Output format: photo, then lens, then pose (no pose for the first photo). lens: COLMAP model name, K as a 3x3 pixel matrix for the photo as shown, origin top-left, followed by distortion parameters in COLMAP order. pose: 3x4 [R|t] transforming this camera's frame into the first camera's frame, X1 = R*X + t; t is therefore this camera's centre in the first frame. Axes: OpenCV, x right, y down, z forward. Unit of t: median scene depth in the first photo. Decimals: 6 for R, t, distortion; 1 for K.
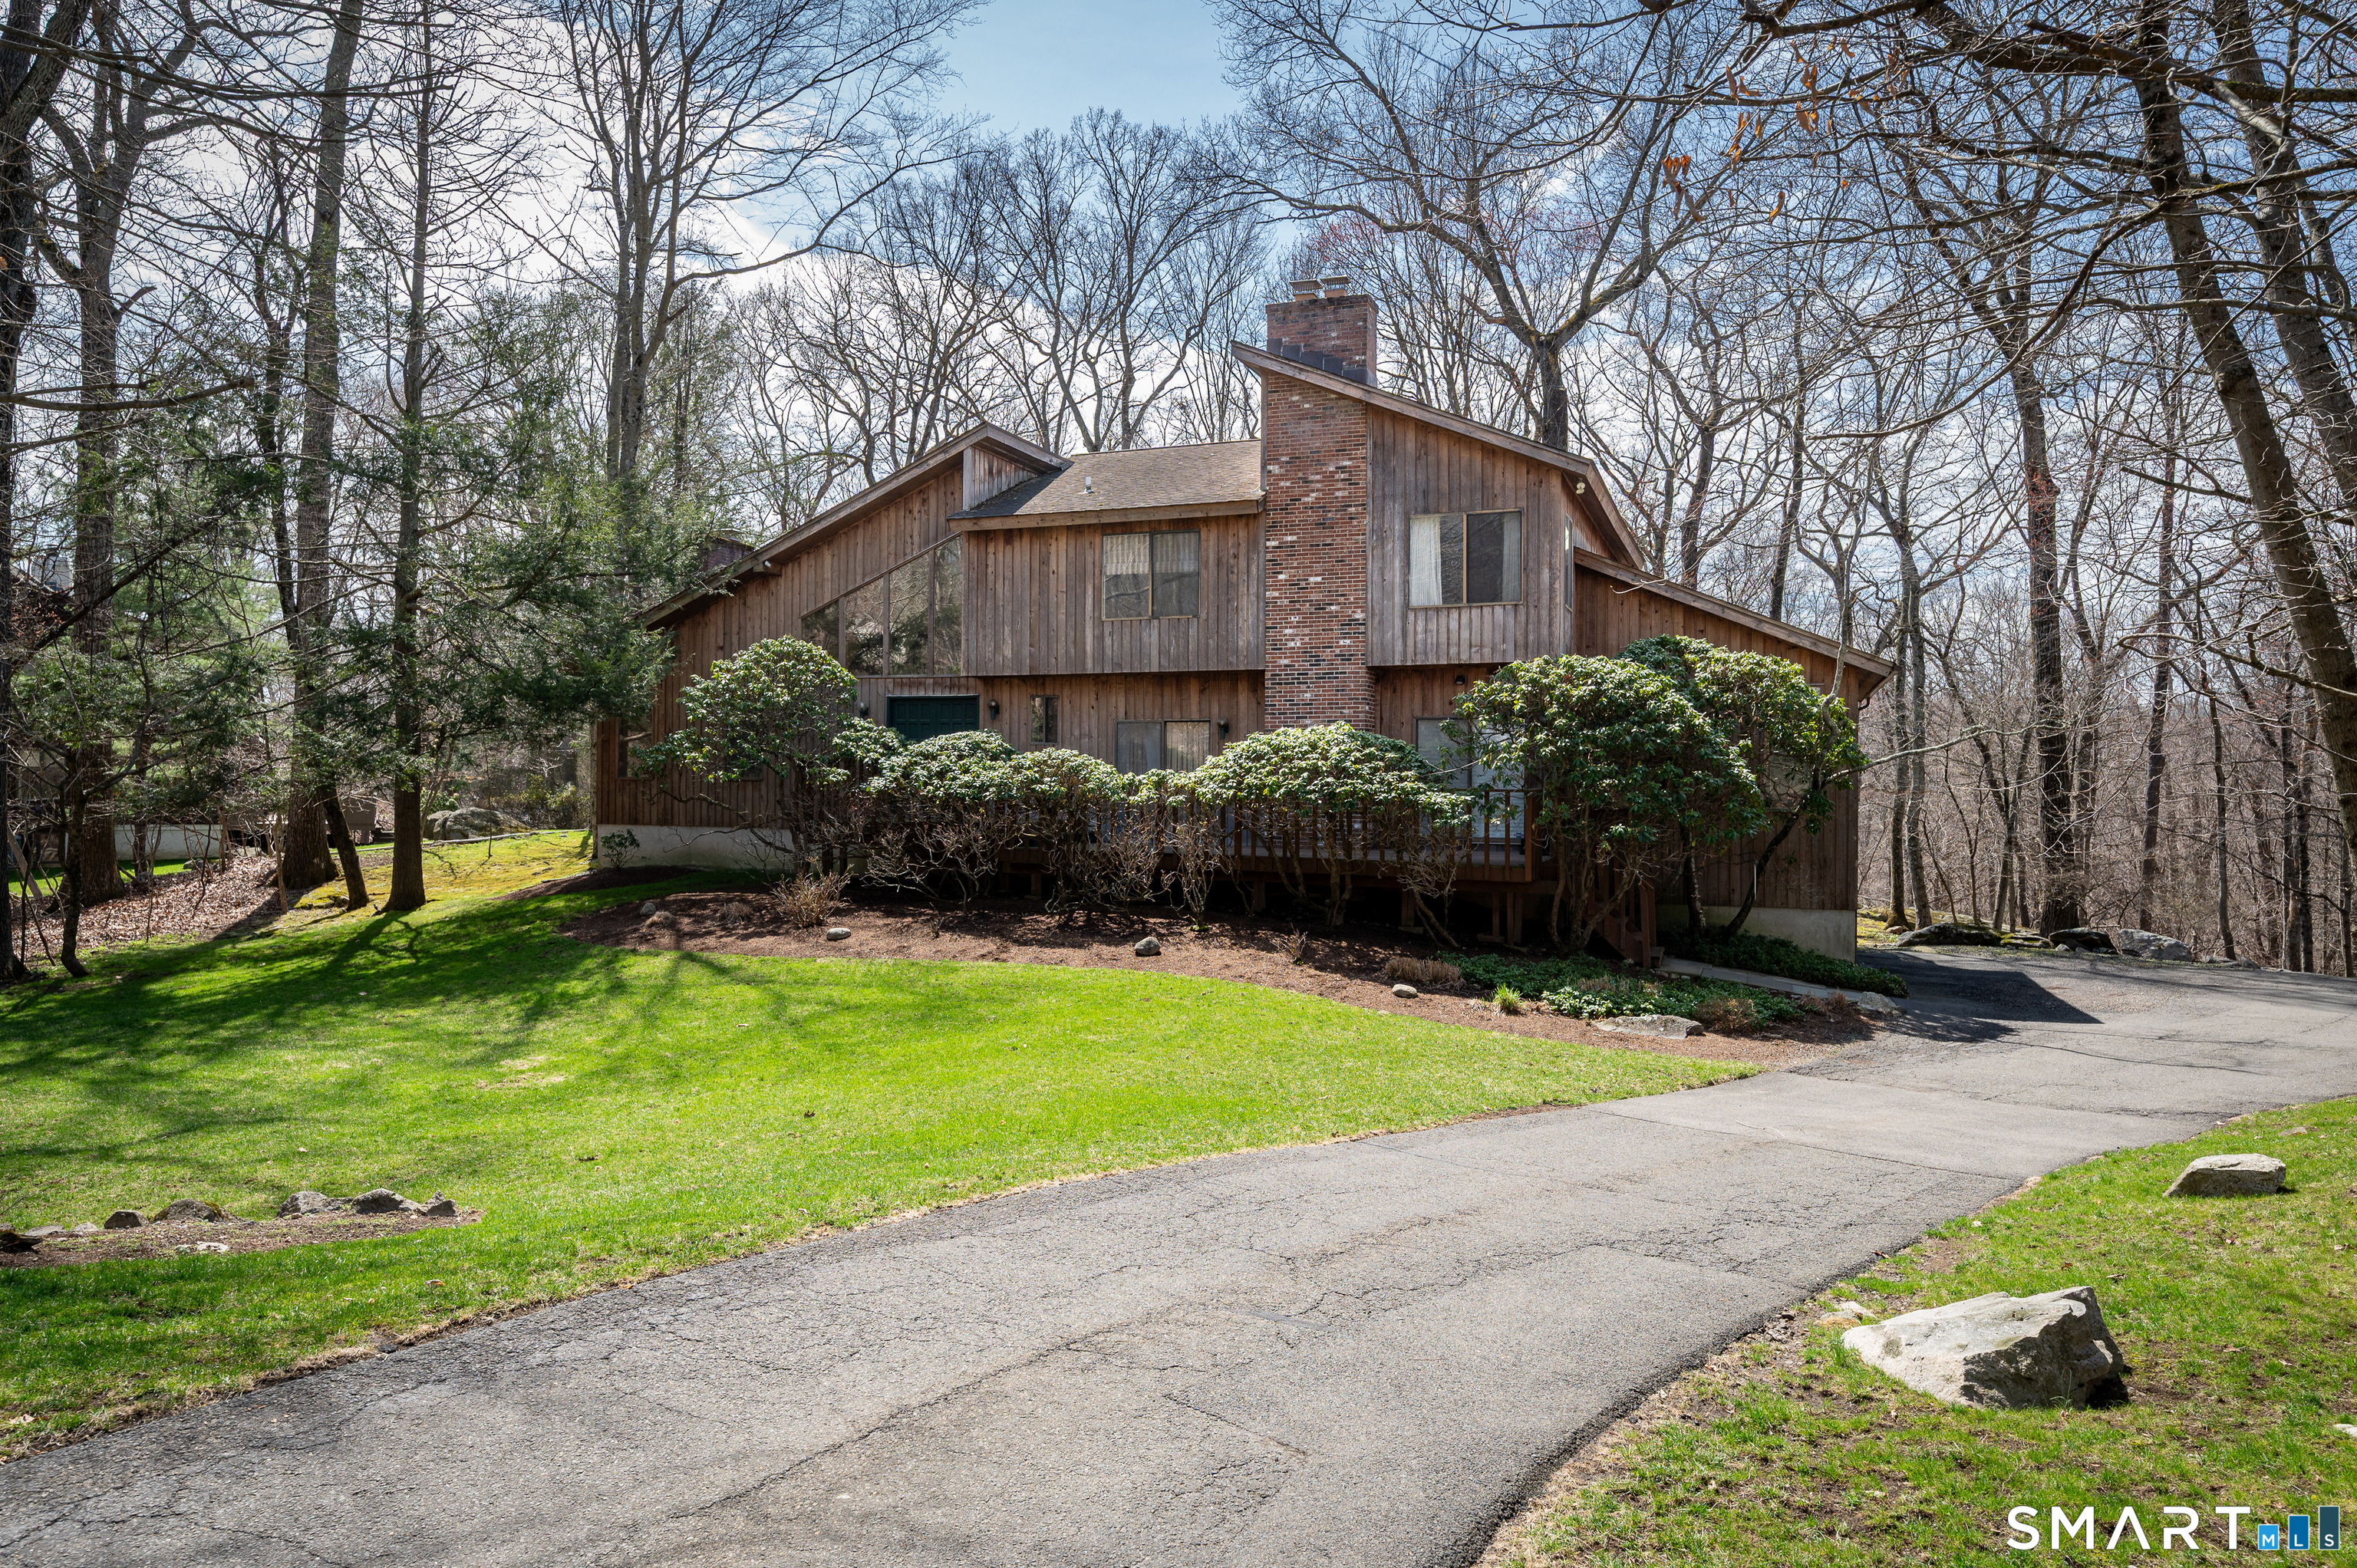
lens RADIAL K [[1541.4, 0, 1179.1], [0, 1541.4, 778.2], [0, 0, 1]] dist [-0.002784, -0.000662]
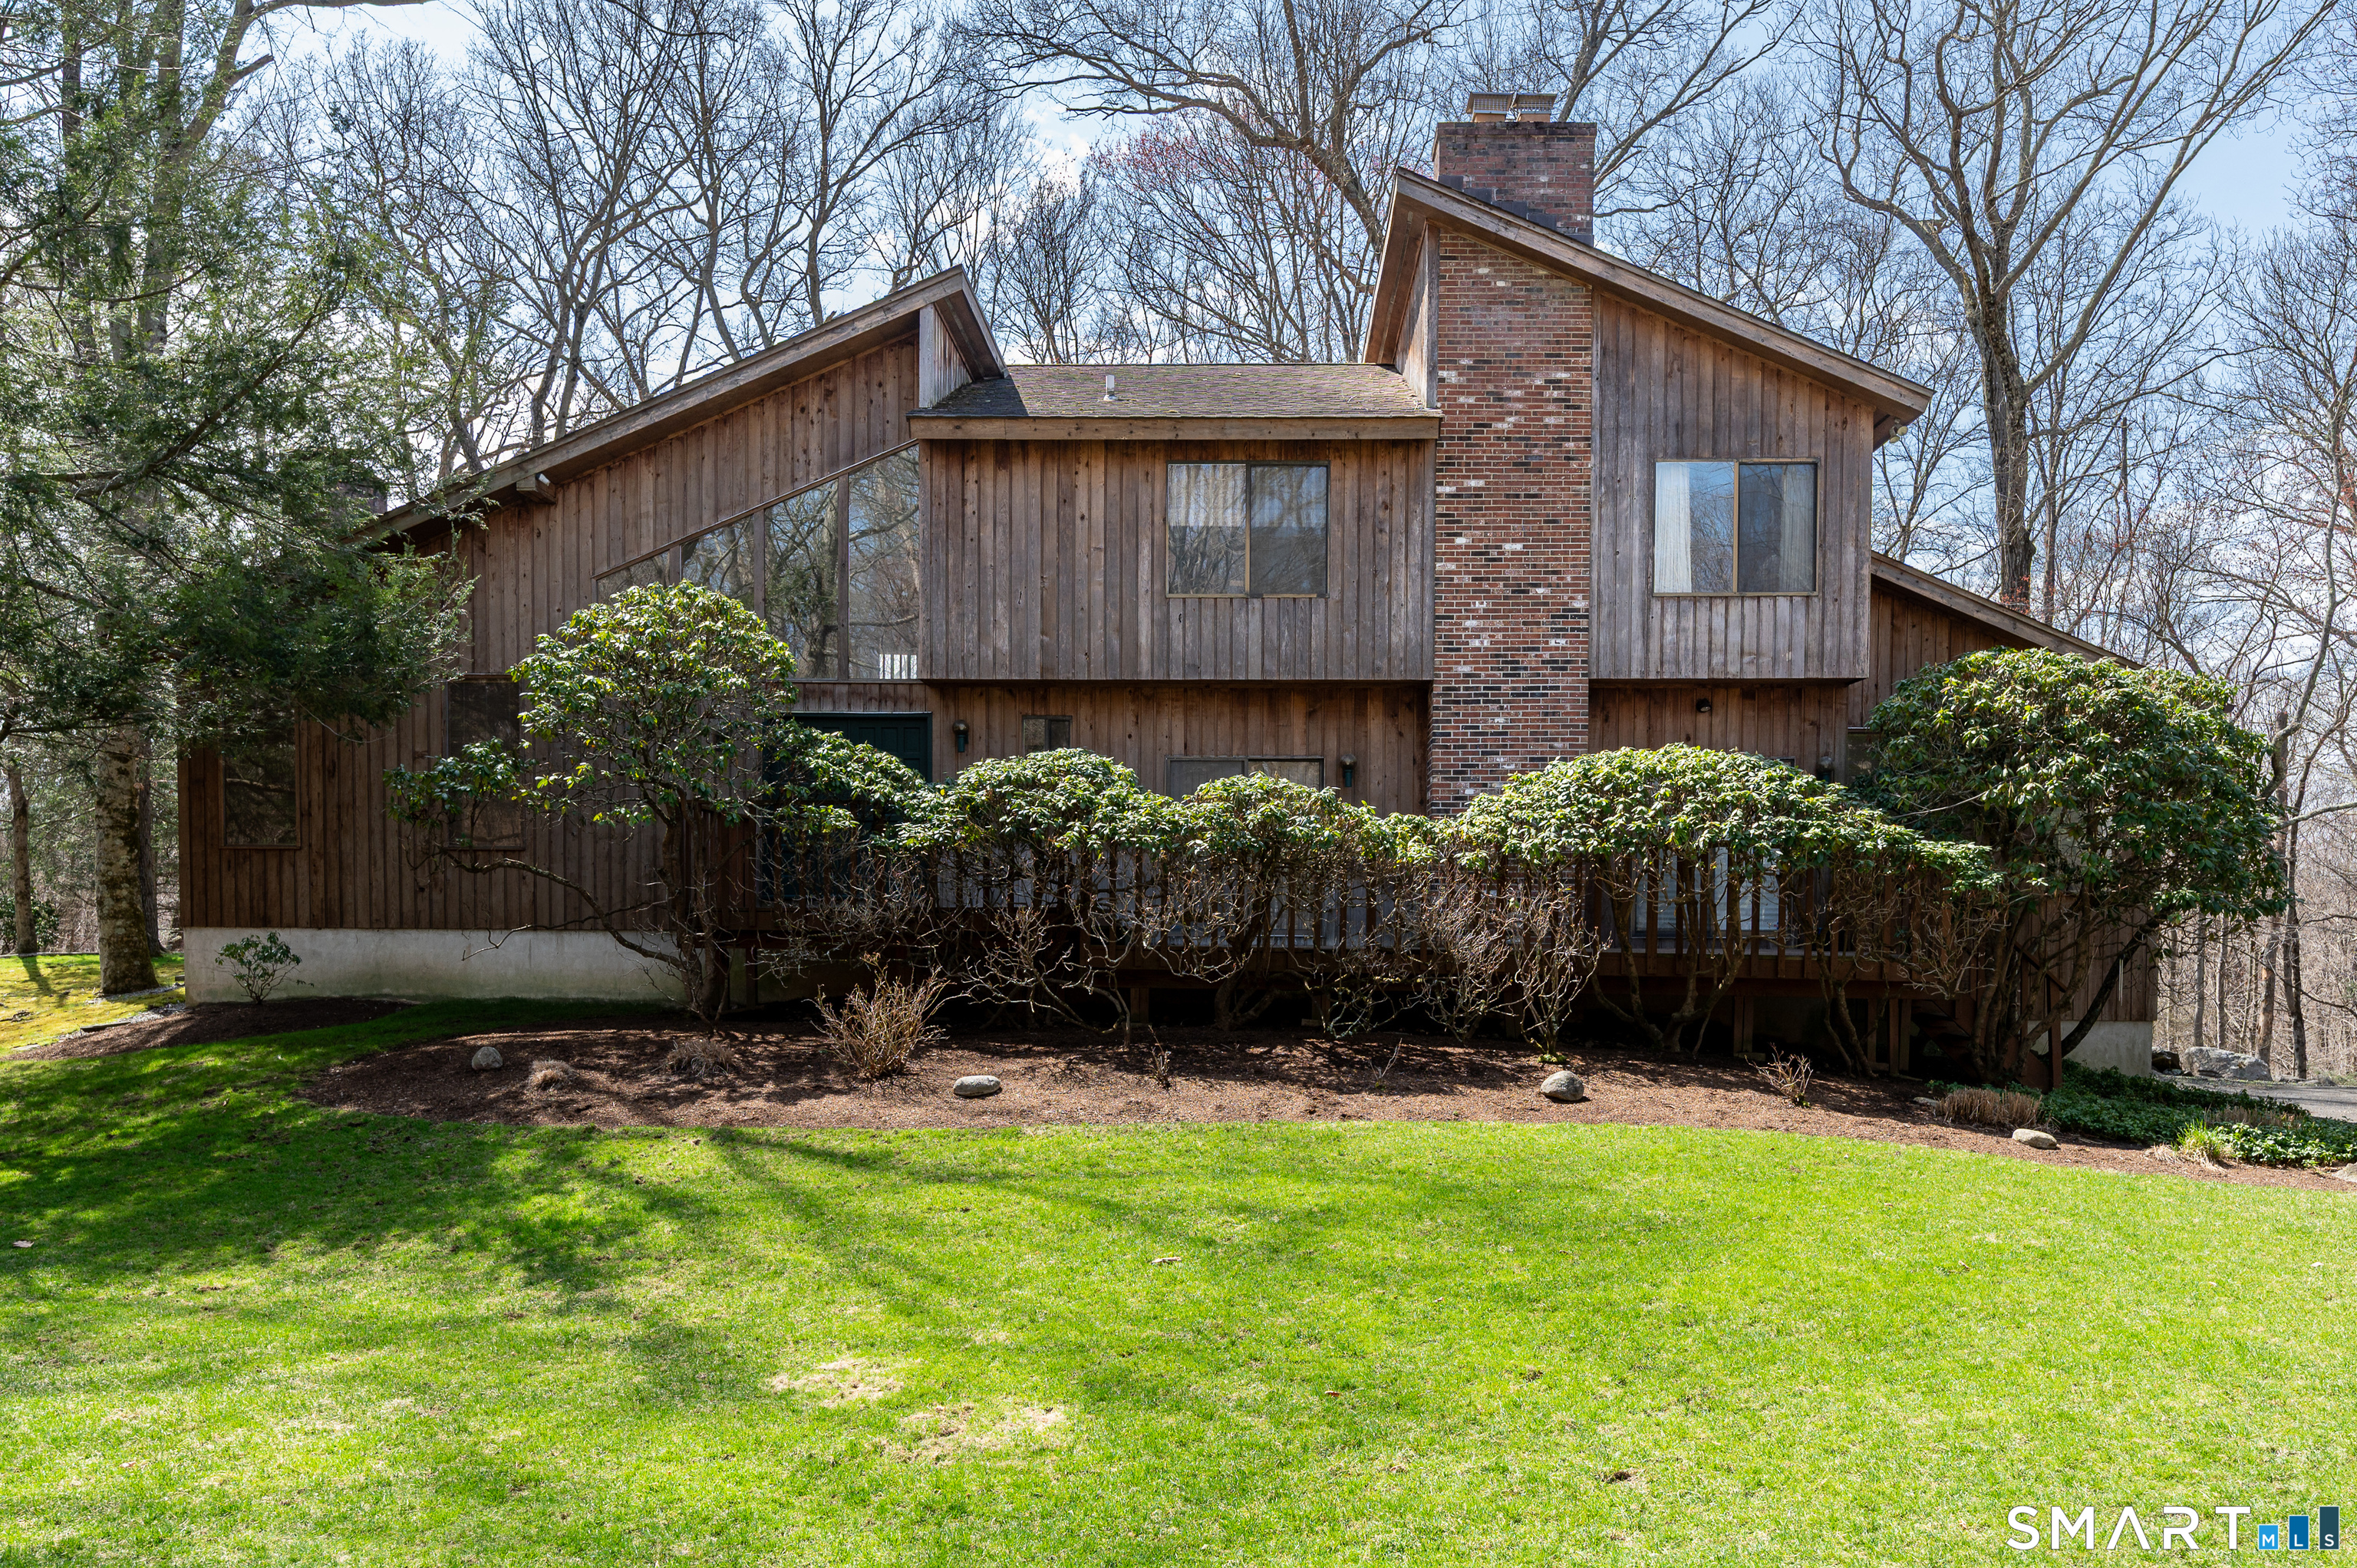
lens RADIAL K [[1758.1, 0, 1173.9], [0, 1758.1, 991.3], [0, 0, 1]] dist [0.008465, 0.004815]
pose [[0.937959, -0.012280, 0.346530, -0.316873], [-0.000110, 0.999362, 0.035711, 0.037148], [-0.346747, -0.033534, 0.937359, 0.323303]]
